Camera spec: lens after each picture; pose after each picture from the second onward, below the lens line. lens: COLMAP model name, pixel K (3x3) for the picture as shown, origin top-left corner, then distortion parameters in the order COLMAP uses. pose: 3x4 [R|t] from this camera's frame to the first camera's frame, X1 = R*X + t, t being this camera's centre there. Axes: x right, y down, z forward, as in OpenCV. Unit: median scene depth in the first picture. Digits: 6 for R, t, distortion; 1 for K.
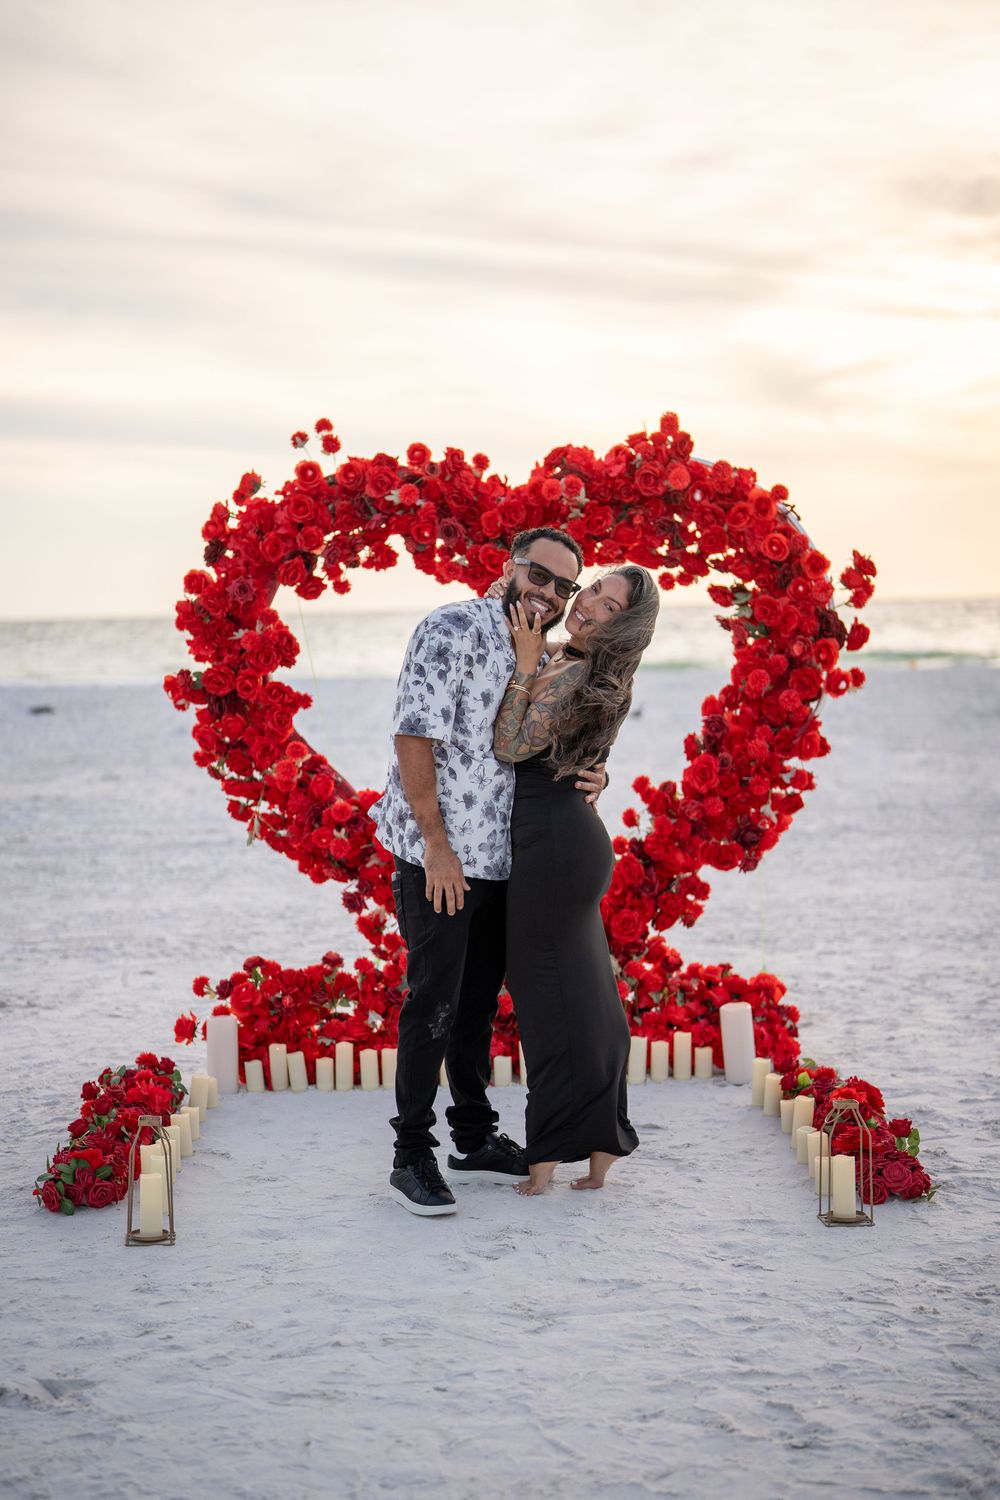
lens RADIAL K [[2126.3, 0, 464.9], [0, 2126.3, 798.5], [0, 0, 1]] dist [-0.086086, 0.571915]
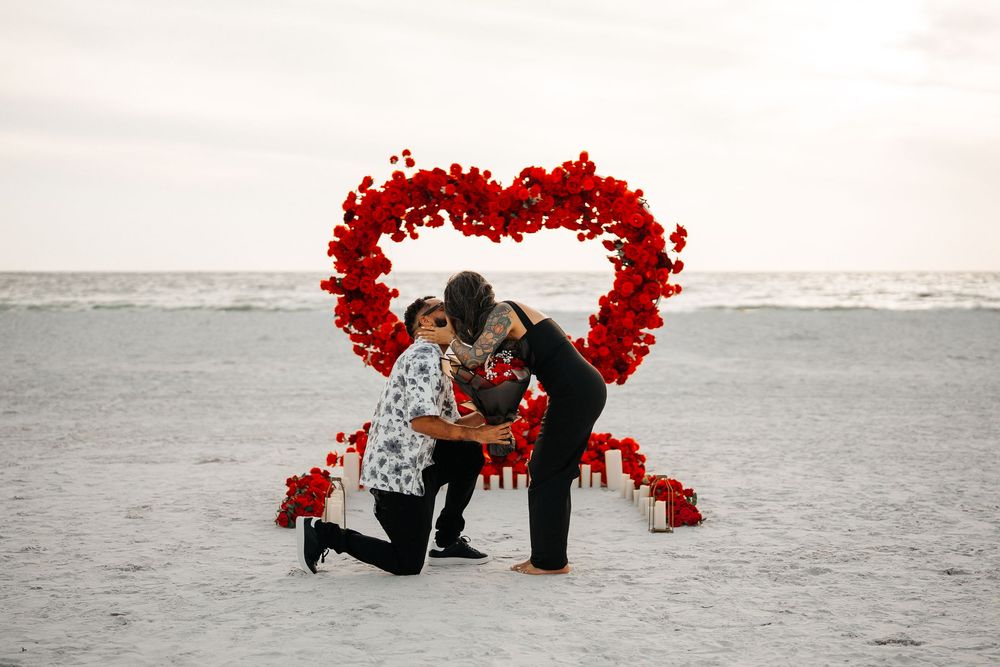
lens RADIAL K [[1597.8, 0, 527.1], [0, 1597.8, 333.7], [0, 0, 1]] dist [0.003613, 0.001261]
pose [[0.997829, 0.019702, 0.062844, -0.046380], [-0.016298, 0.998396, -0.054216, 0.068458], [-0.063812, 0.053074, 0.996550, -0.467172]]
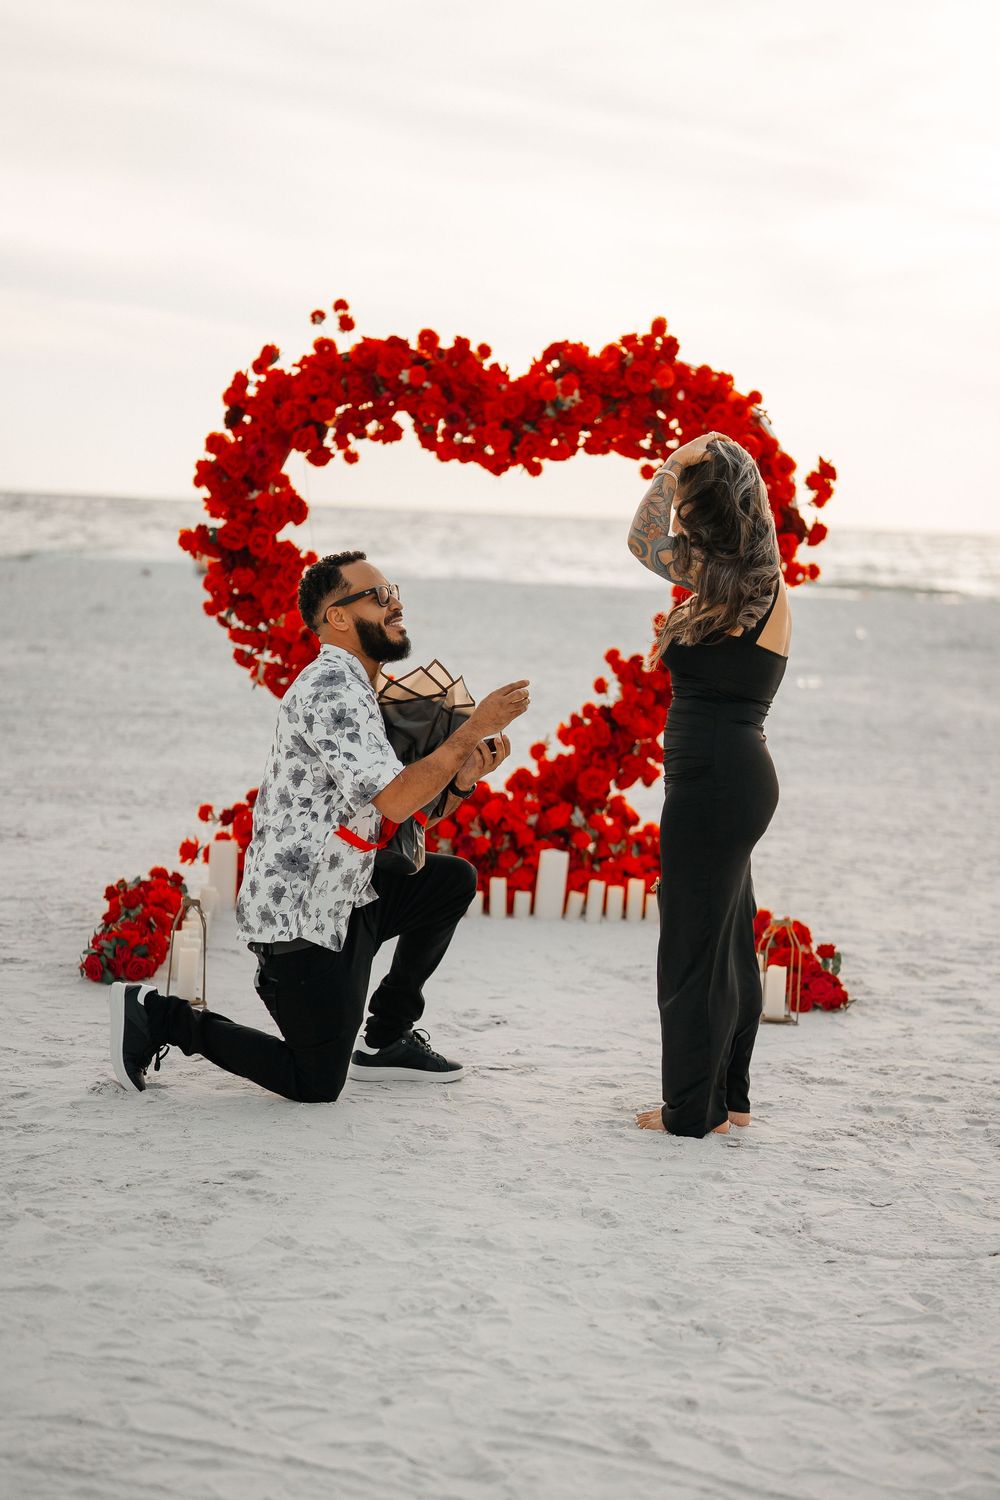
lens RADIAL K [[2396.6, 0, 494.2], [0, 2396.6, 879.5], [0, 0, 1]] dist [0.003613, 0.001261]
pose [[0.996376, 0.057740, 0.062465, -0.049543], [-0.061501, 0.996297, 0.060074, 0.037989], [-0.058765, -0.063698, 0.996238, -0.244149]]
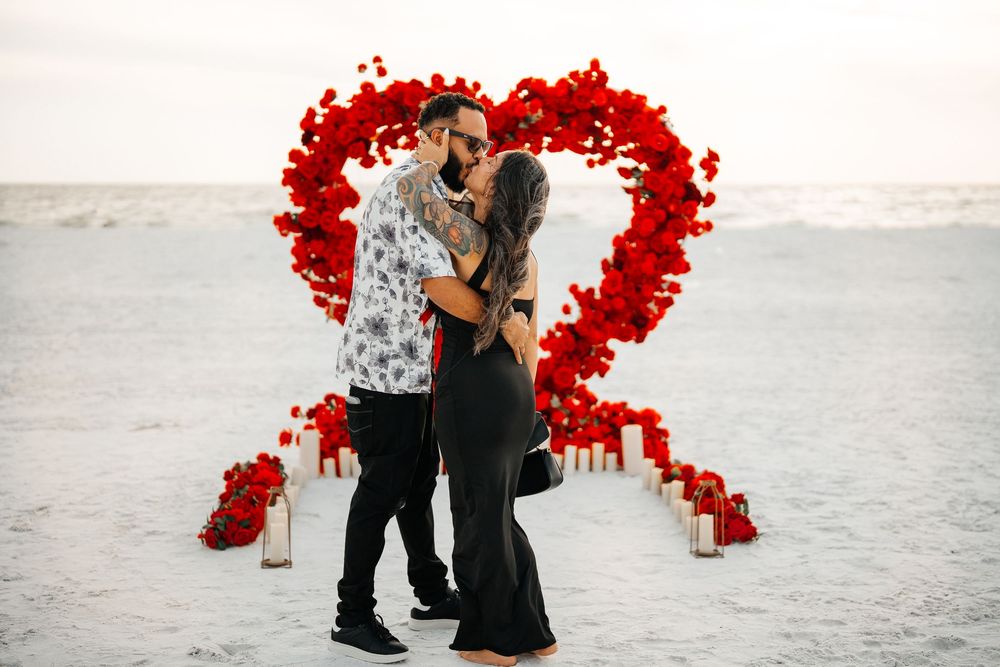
lens RADIAL K [[1394.0, 0, 515.0], [0, 1394.0, 287.2], [0, 0, 1]] dist [0.006992, 0.006377]
pose [[0.997360, 0.017557, 0.070454, -0.035619], [-0.016388, 0.999719, -0.017135, 0.010904], [-0.070735, 0.015935, 0.997368, -0.047636]]
